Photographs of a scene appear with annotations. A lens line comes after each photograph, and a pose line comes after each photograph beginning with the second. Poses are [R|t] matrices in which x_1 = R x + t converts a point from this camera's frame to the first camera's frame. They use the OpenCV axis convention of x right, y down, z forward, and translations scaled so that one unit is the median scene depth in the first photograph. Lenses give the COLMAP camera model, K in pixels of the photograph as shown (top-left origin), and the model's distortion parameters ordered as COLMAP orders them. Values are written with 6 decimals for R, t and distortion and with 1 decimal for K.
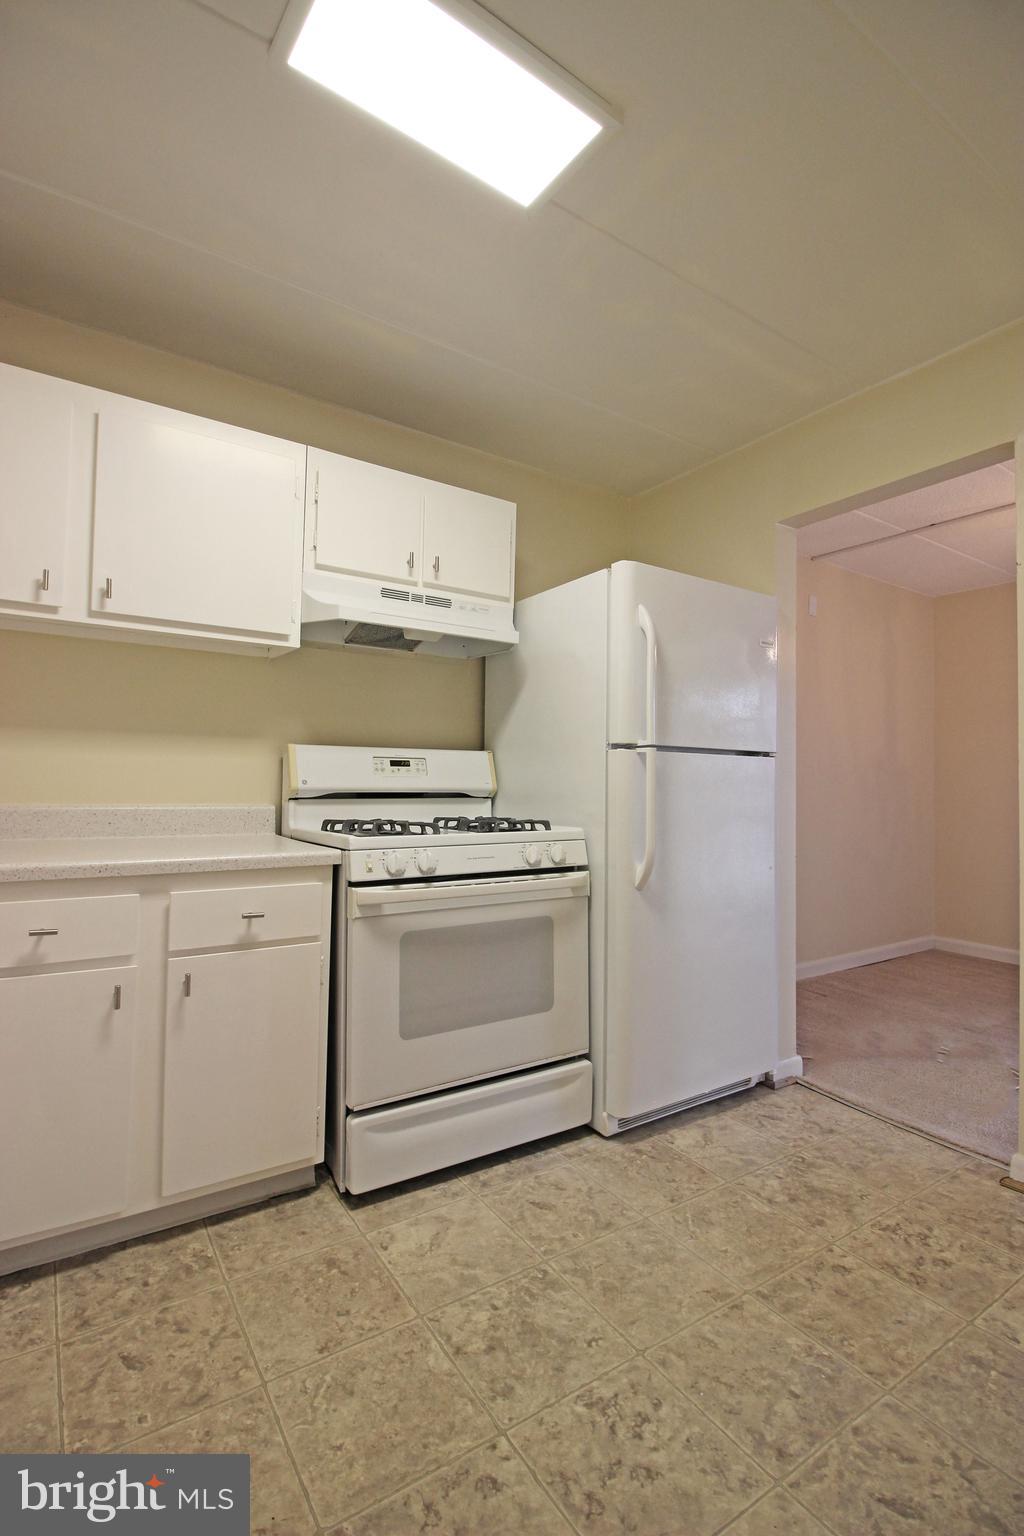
lens RADIAL K [[713.4, 0, 514.7], [0, 713.4, 763.3], [0, 0, 1]] dist [-0.002980, -0.004822]
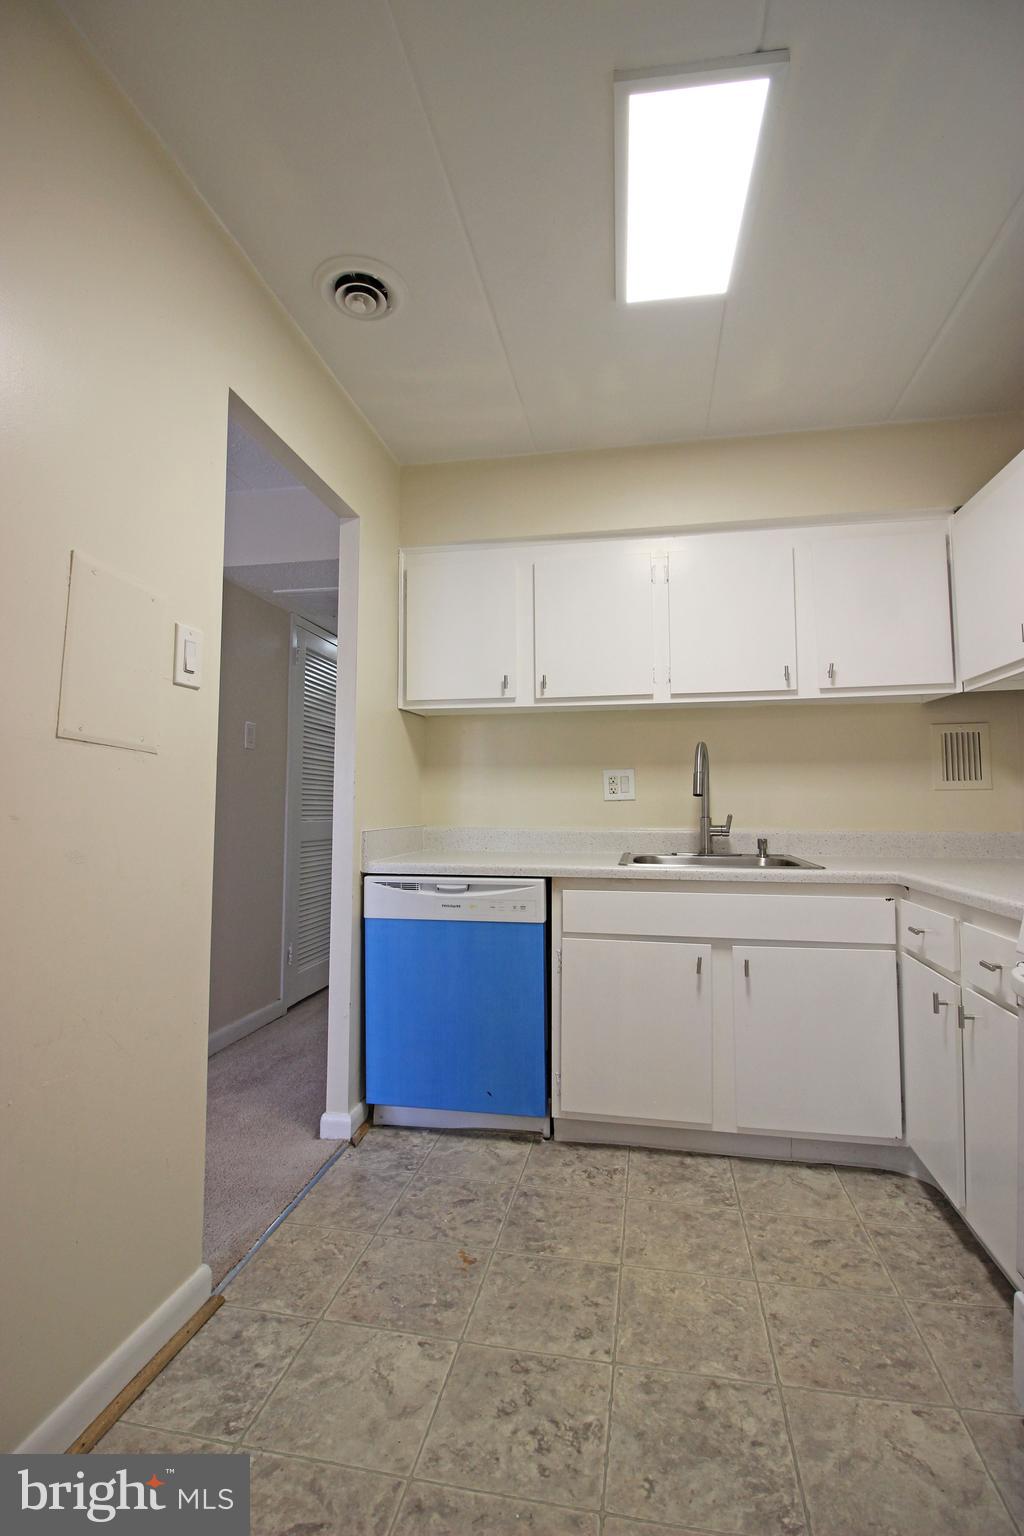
lens RADIAL K [[713.4, 0, 512.1], [0, 713.4, 765.0], [0, 0, 1]] dist [-0.002980, -0.004822]
pose [[-0.697694, -0.065845, -0.713363, 0.994162], [0.000789, 0.995696, -0.092676, 0.071699], [0.716395, -0.065222, -0.694639, 1.749005]]
